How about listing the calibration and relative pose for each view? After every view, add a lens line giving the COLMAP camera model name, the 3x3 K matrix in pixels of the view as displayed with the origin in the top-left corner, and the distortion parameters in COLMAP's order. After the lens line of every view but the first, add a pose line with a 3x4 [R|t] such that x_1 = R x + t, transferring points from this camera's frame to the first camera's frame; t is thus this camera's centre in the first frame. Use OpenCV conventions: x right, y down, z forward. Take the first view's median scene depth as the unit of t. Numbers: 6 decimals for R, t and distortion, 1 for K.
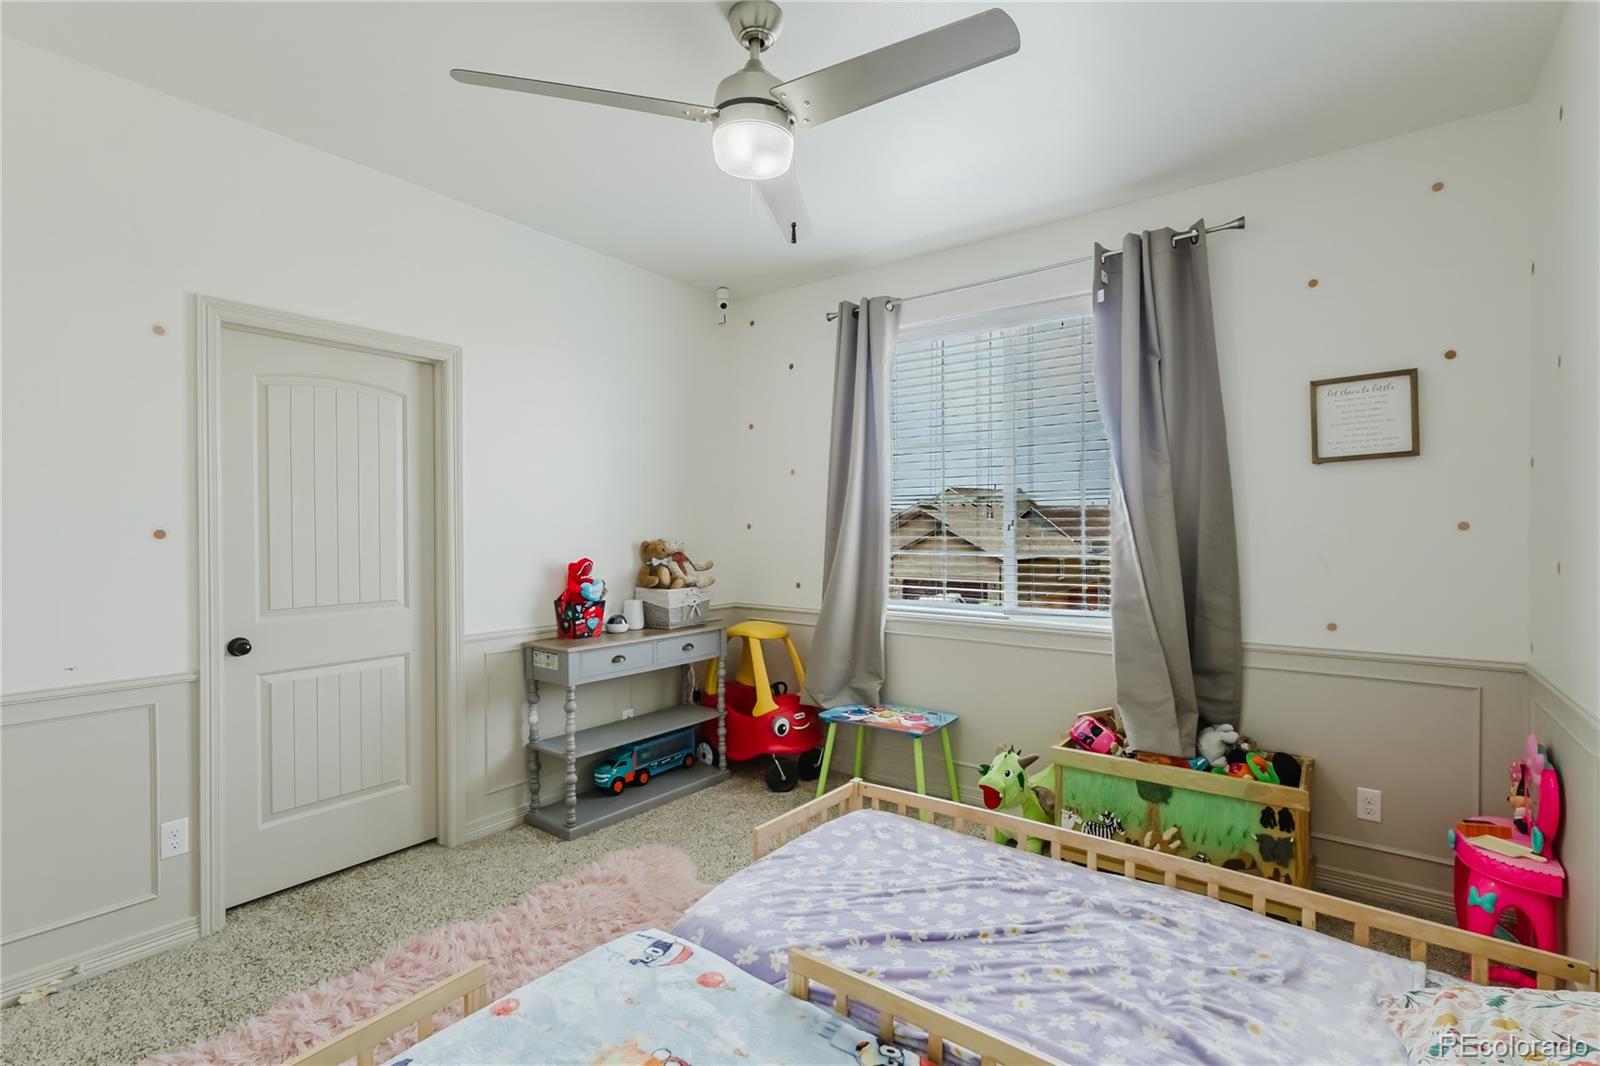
lens RADIAL K [[733.6, 0, 803.0], [0, 733.6, 532.7], [0, 0, 1]] dist [-0.000318, 0.004612]
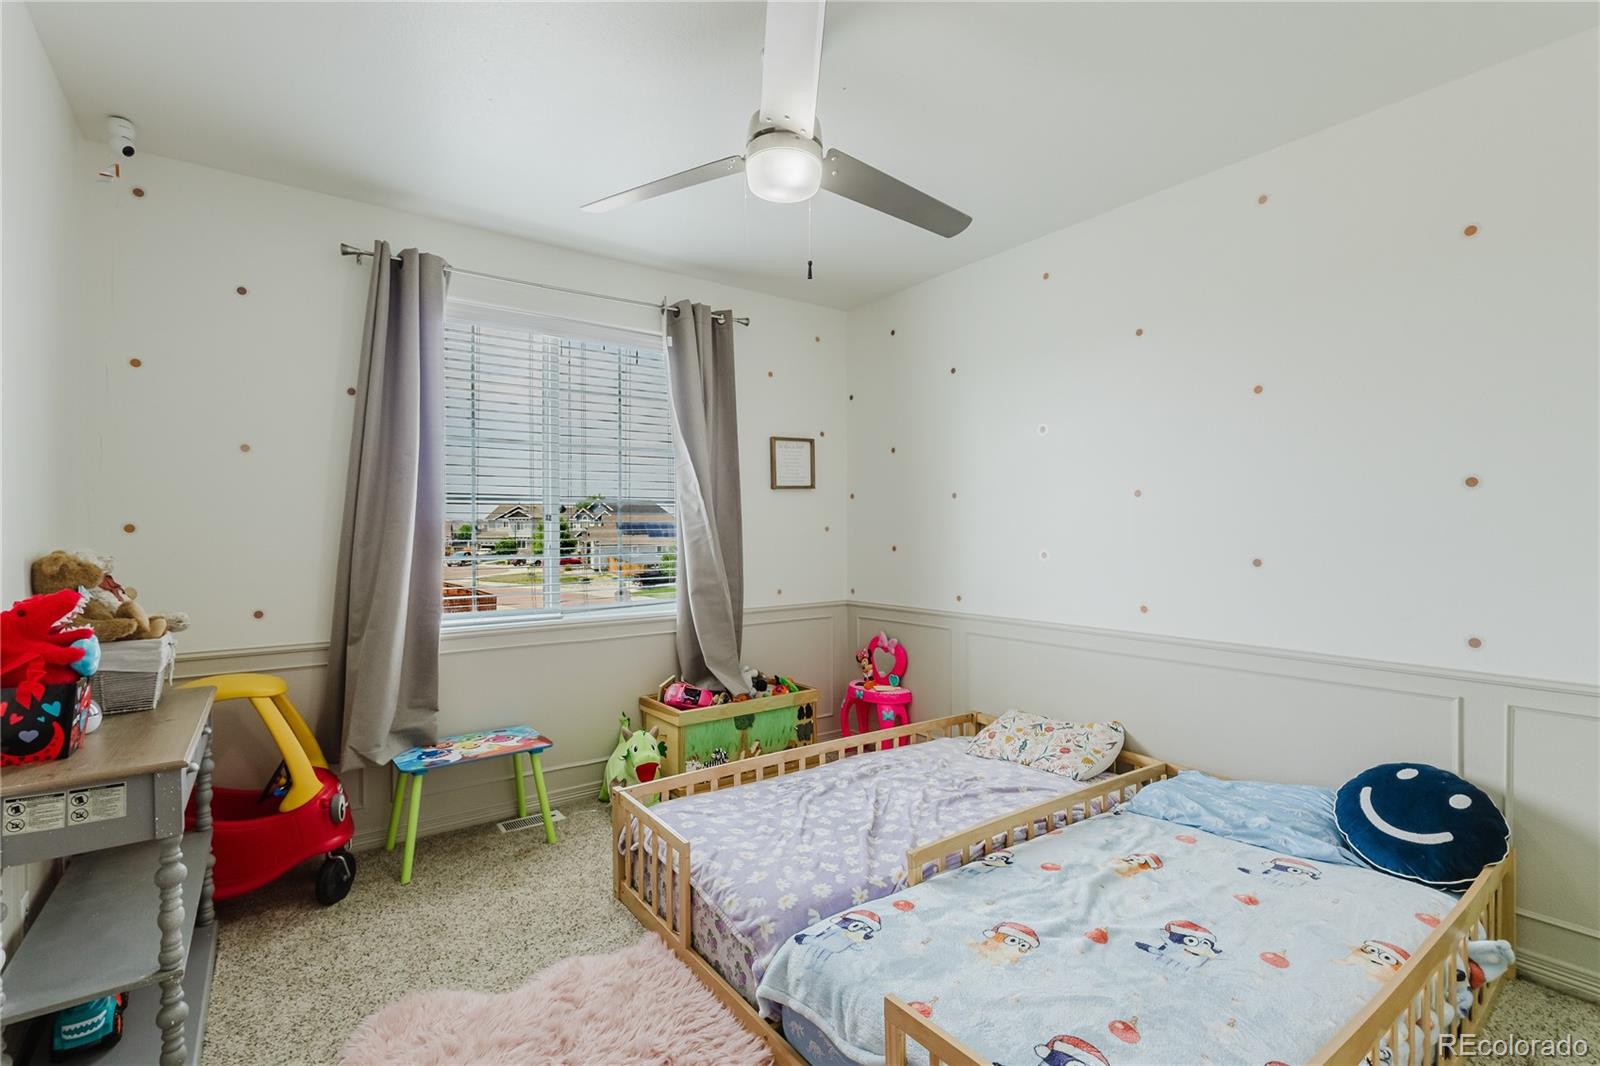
lens RADIAL K [[733.6, 0, 803.0], [0, 733.6, 532.7], [0, 0, 1]] dist [-0.000318, 0.004612]
pose [[0.289233, -0.002131, 0.957256, -0.780085], [0.009691, 0.999953, -0.000702, 0.001176], [-0.957210, 0.009480, 0.289240, 0.477785]]
